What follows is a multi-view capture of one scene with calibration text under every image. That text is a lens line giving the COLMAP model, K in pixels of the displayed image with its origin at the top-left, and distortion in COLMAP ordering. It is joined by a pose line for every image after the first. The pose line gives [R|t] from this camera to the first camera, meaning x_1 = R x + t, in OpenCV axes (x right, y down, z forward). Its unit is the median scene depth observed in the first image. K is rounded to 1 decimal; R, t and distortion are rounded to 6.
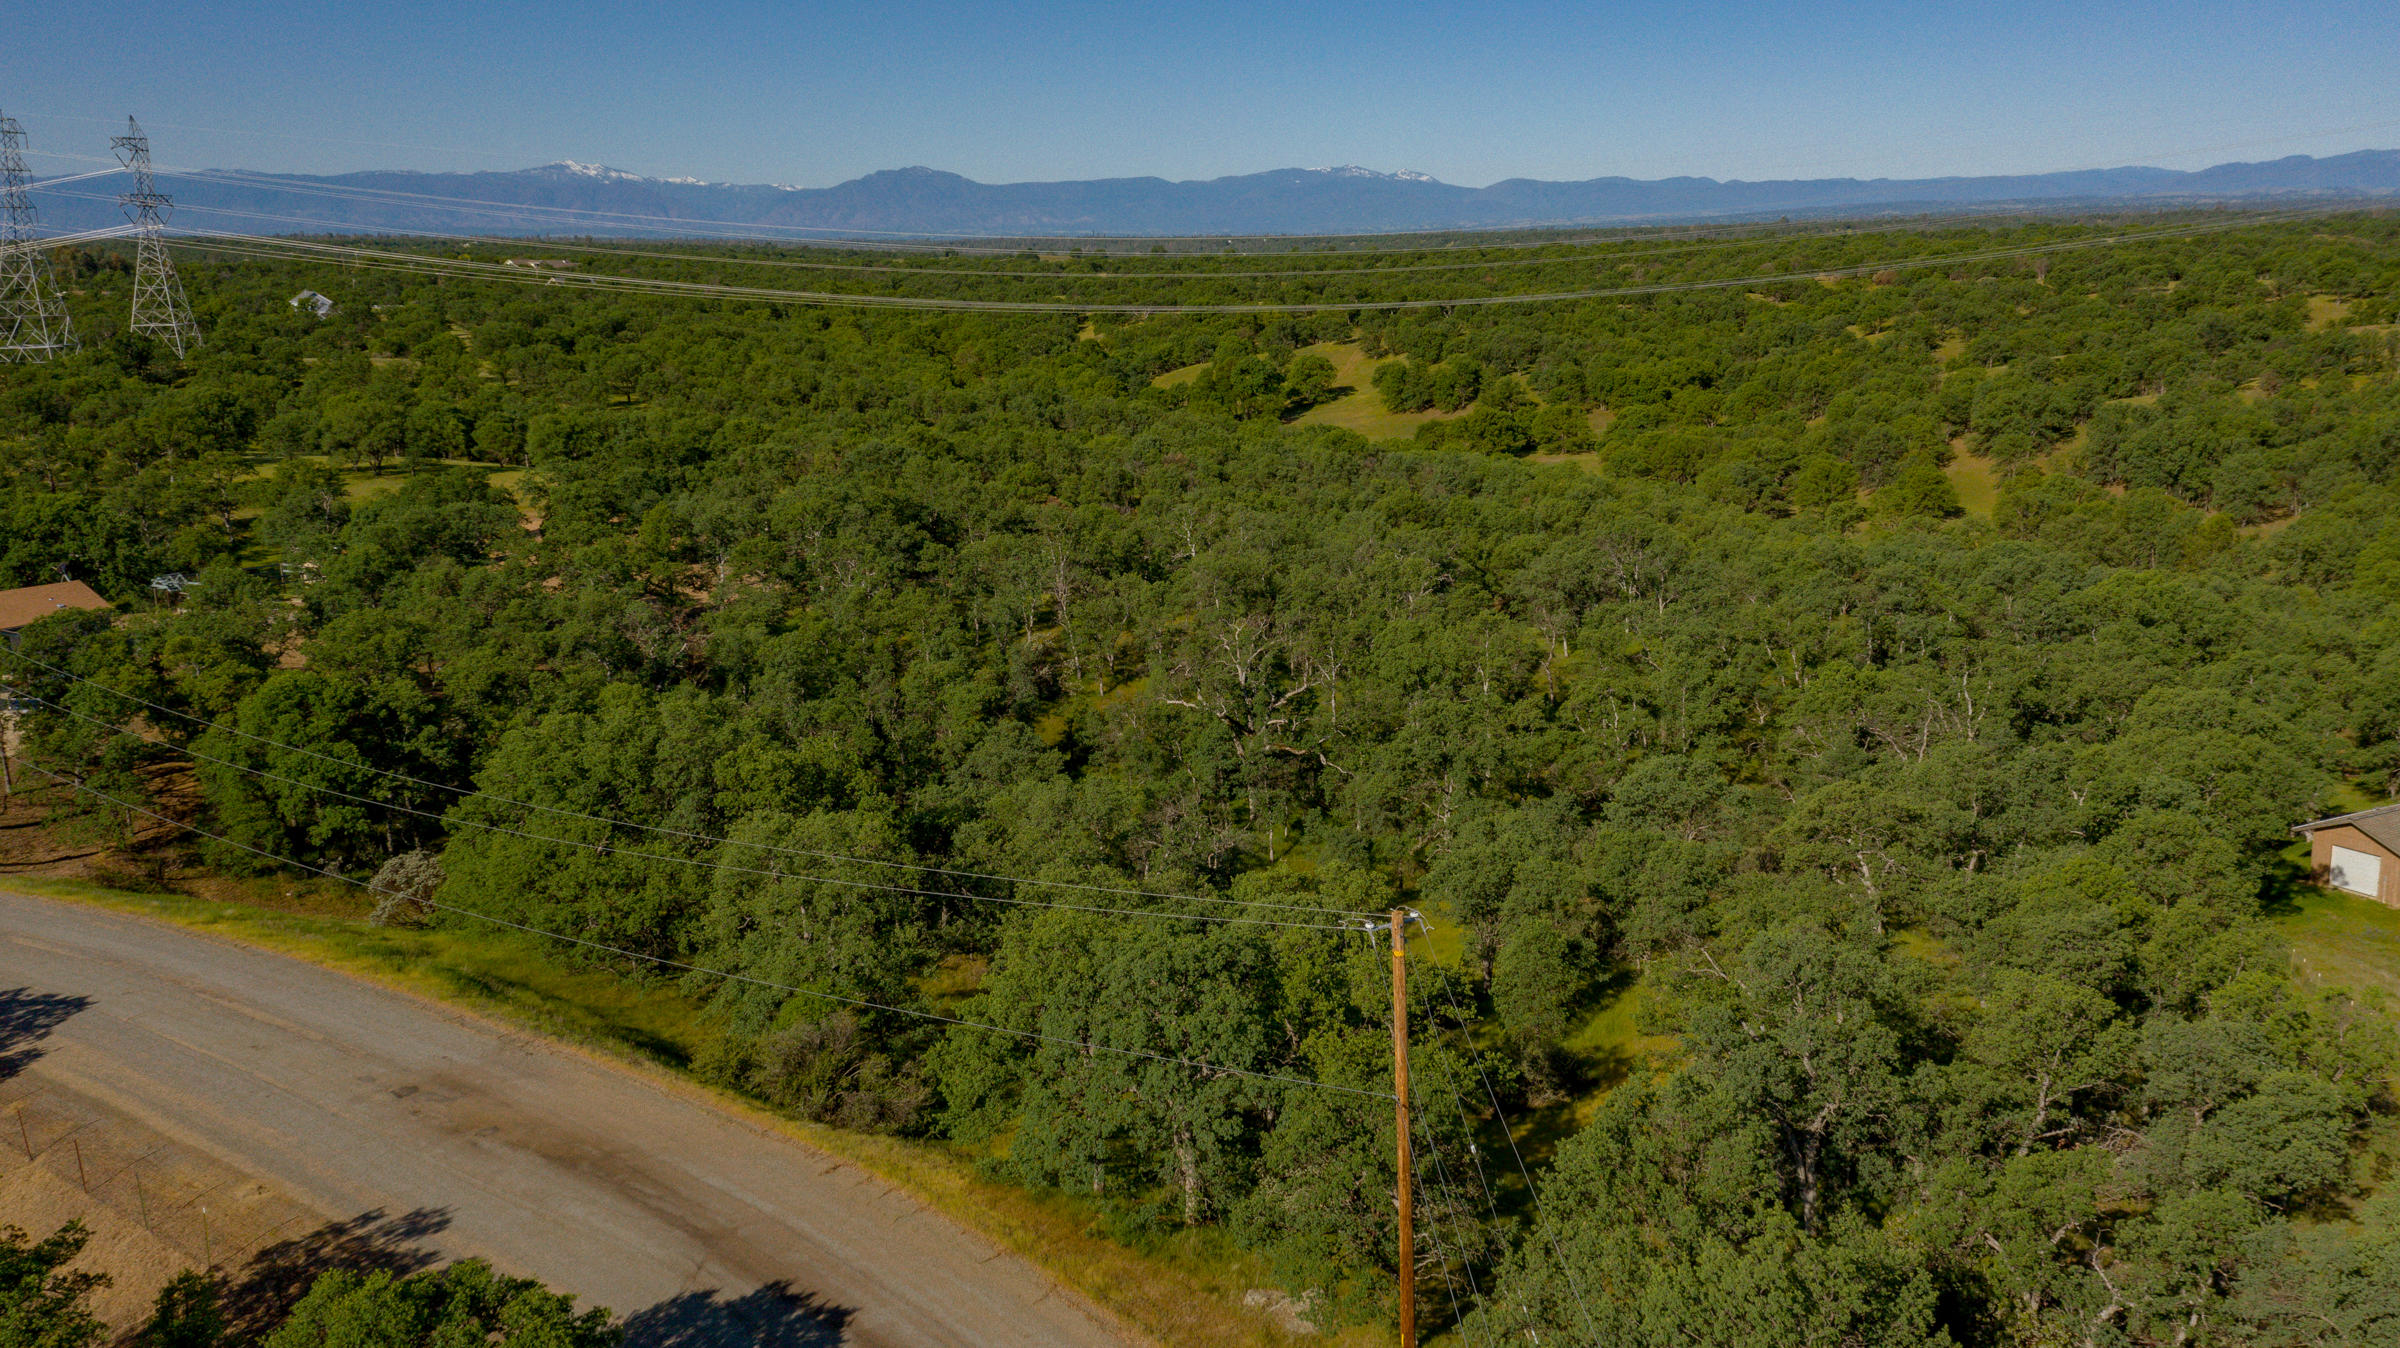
lens RADIAL K [[1850.4, 0, 1202.2], [0, 1850.4, 677.9], [0, 0, 1]] dist [0.279500, -0.365323]
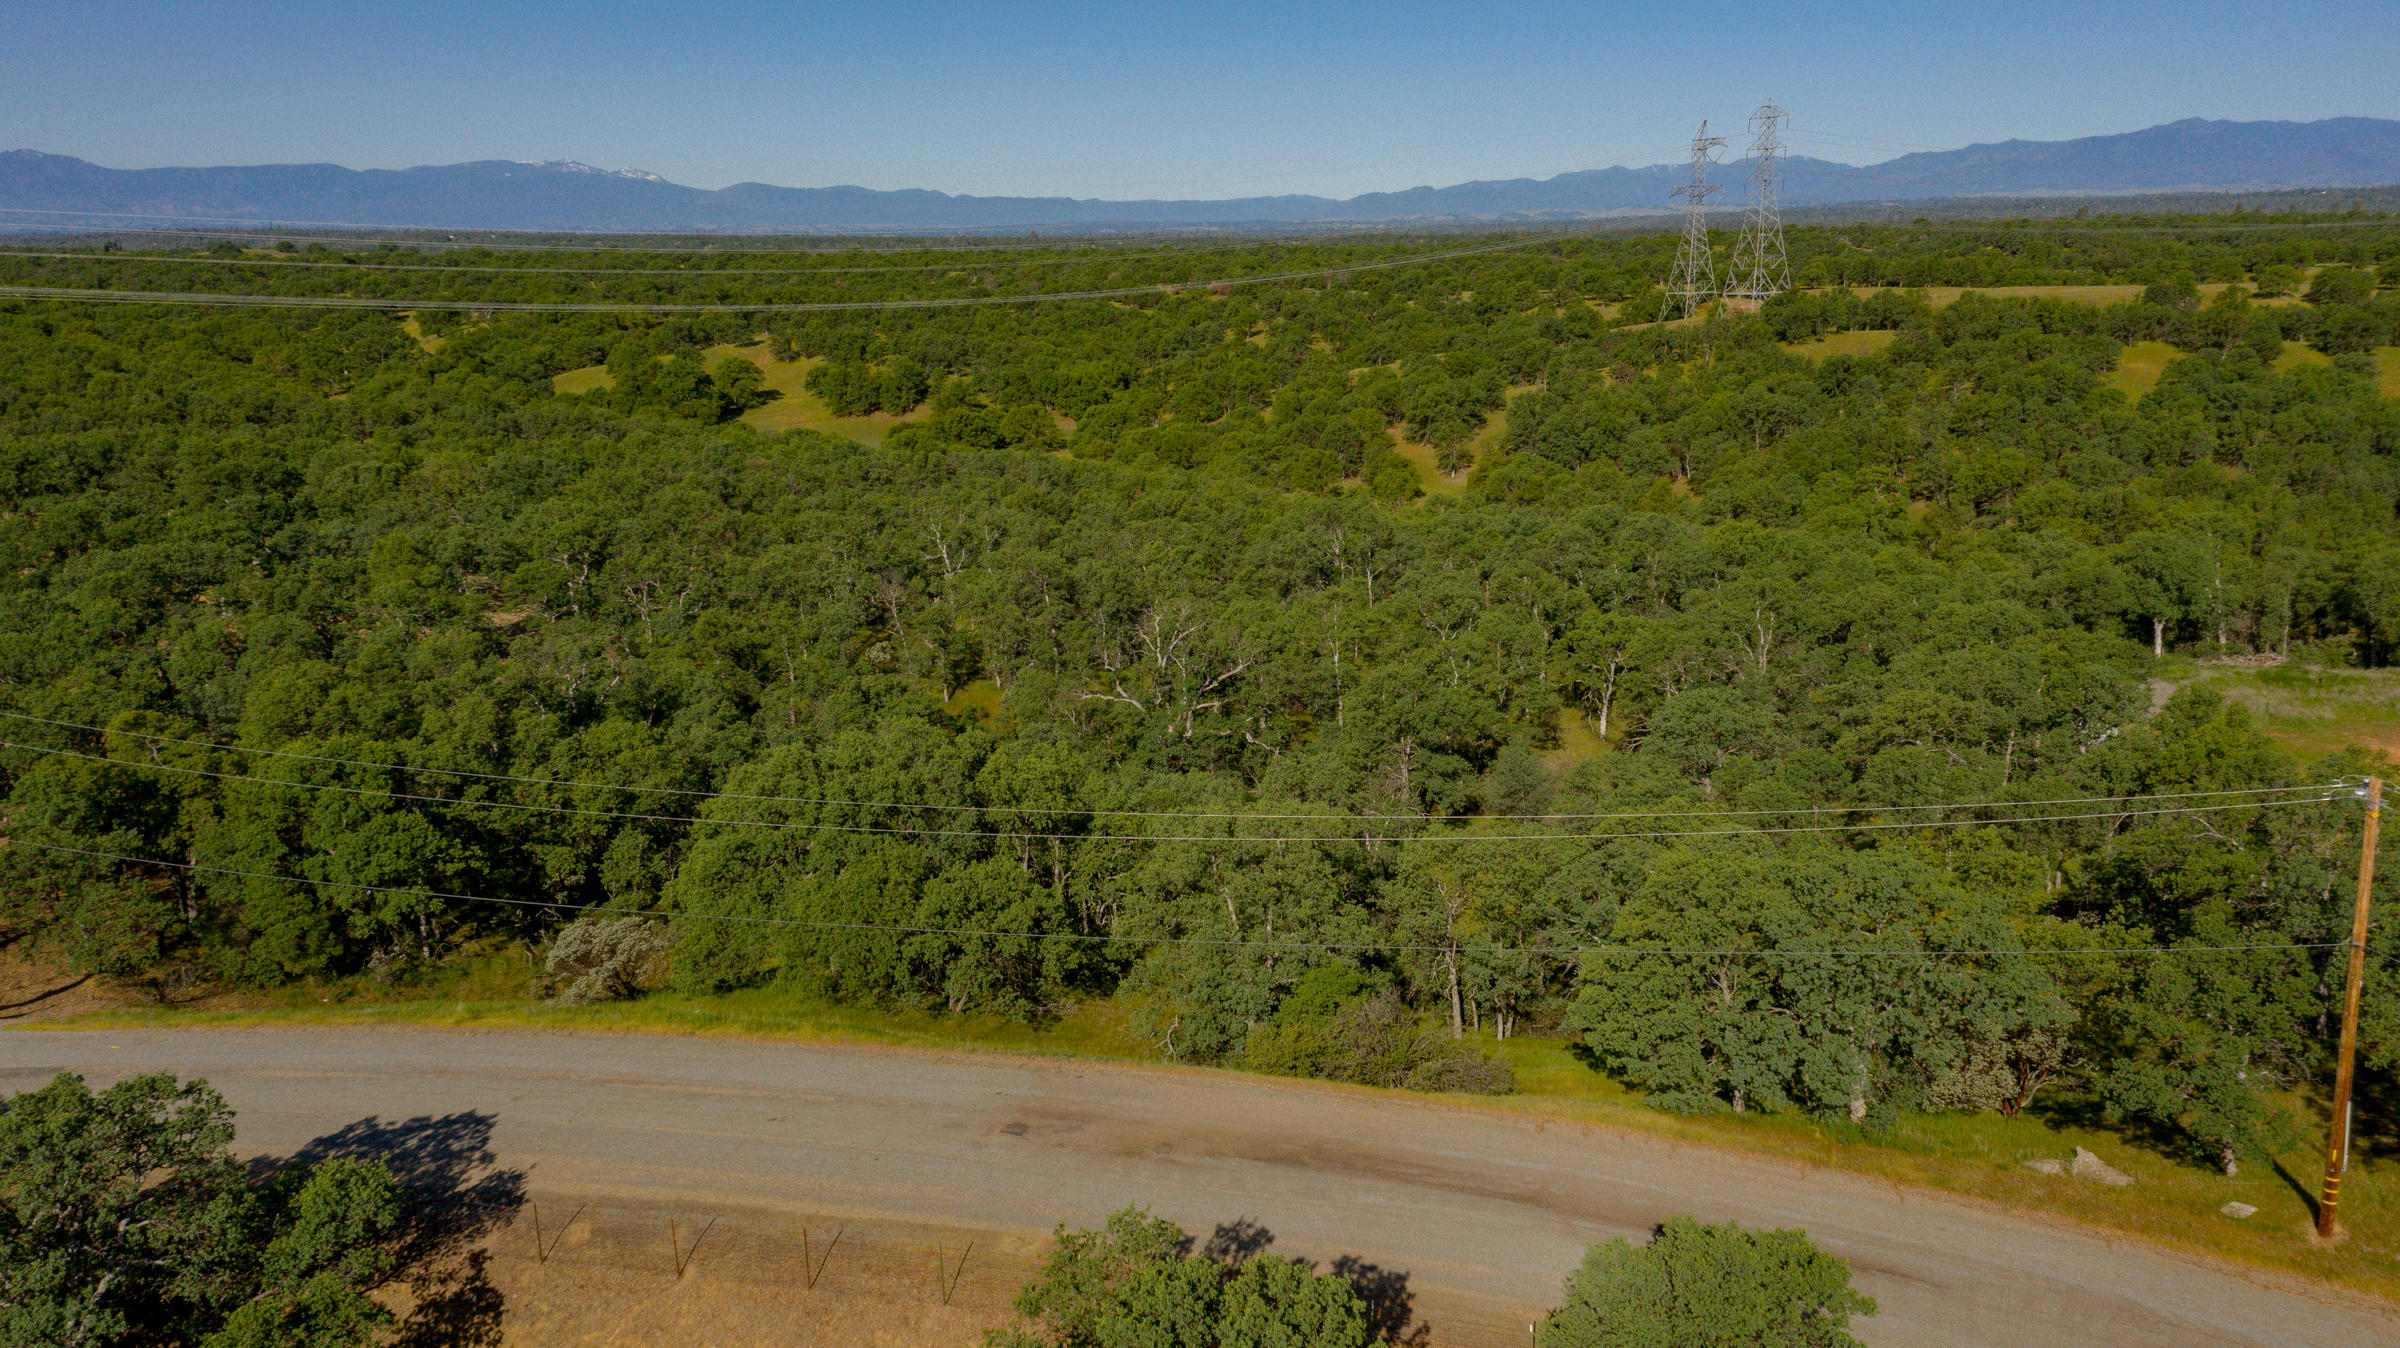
lens RADIAL K [[1850.4, 0, 1202.2], [0, 1850.4, 677.9], [0, 0, 1]] dist [0.279500, -0.365323]
pose [[0.926328, -0.085436, 0.366902, -0.205730], [0.086803, 0.996143, 0.012806, -0.002942], [-0.366581, 0.019985, 0.930172, 0.034359]]
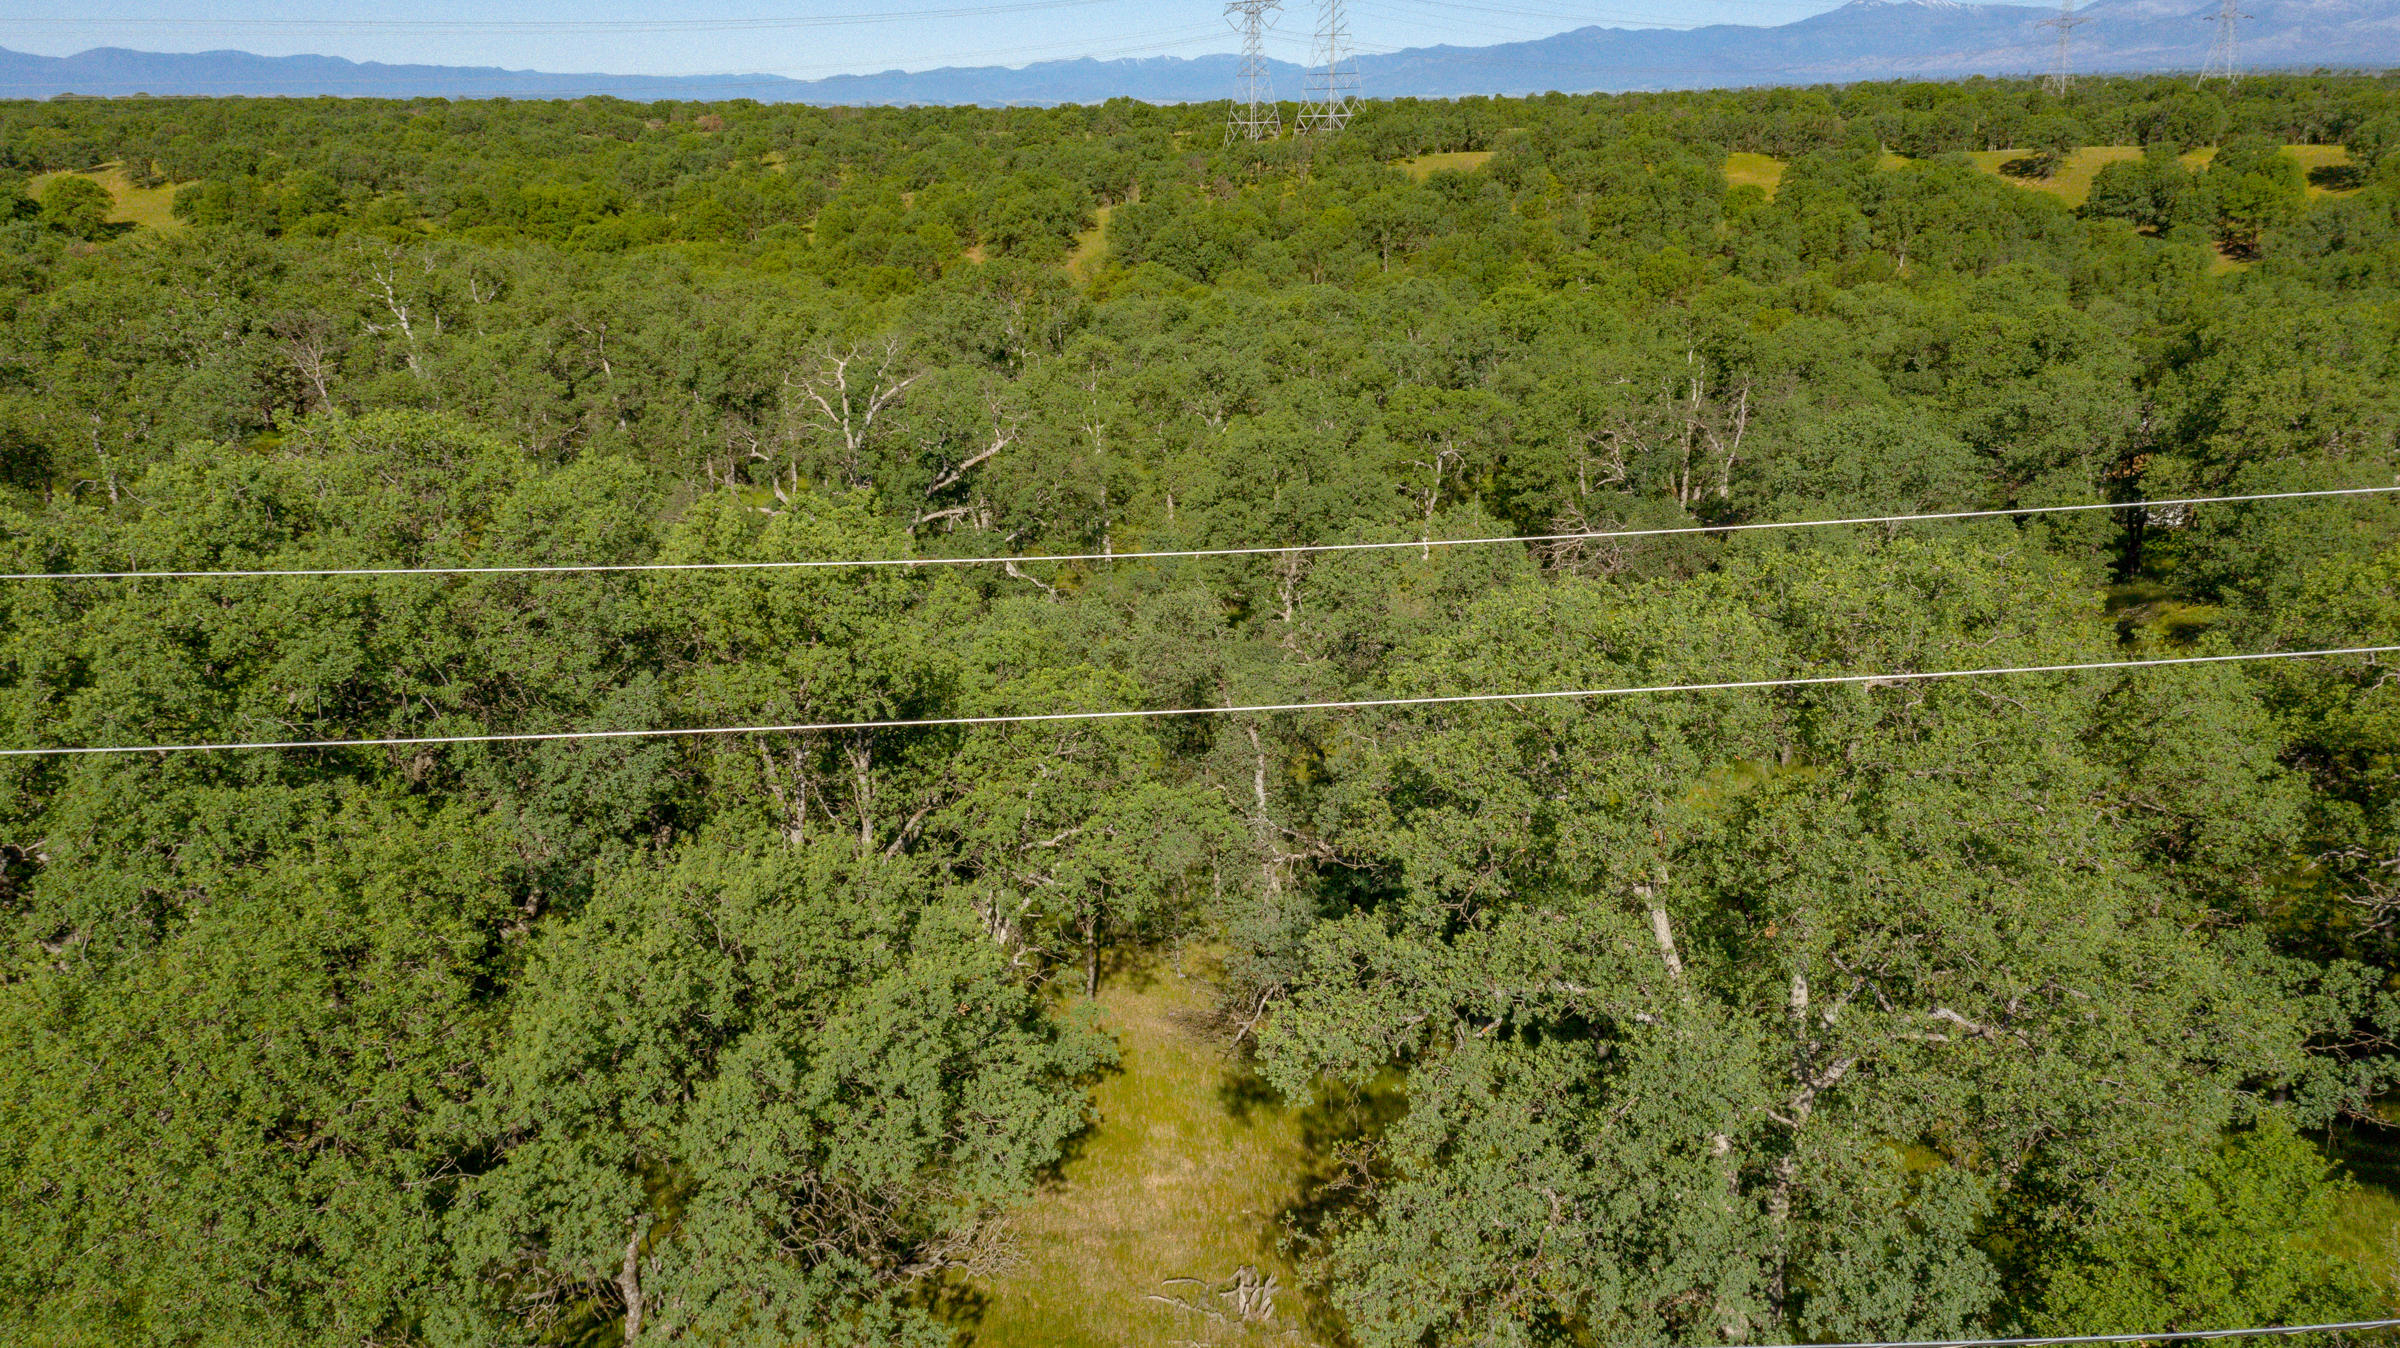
lens RADIAL K [[1850.4, 0, 1202.2], [0, 1850.4, 677.9], [0, 0, 1]] dist [0.279500, -0.365323]
pose [[0.795049, -0.165975, 0.583395, -0.153736], [0.136300, 0.986121, 0.094799, 0.018200], [-0.591033, 0.004147, 0.806637, 0.289795]]
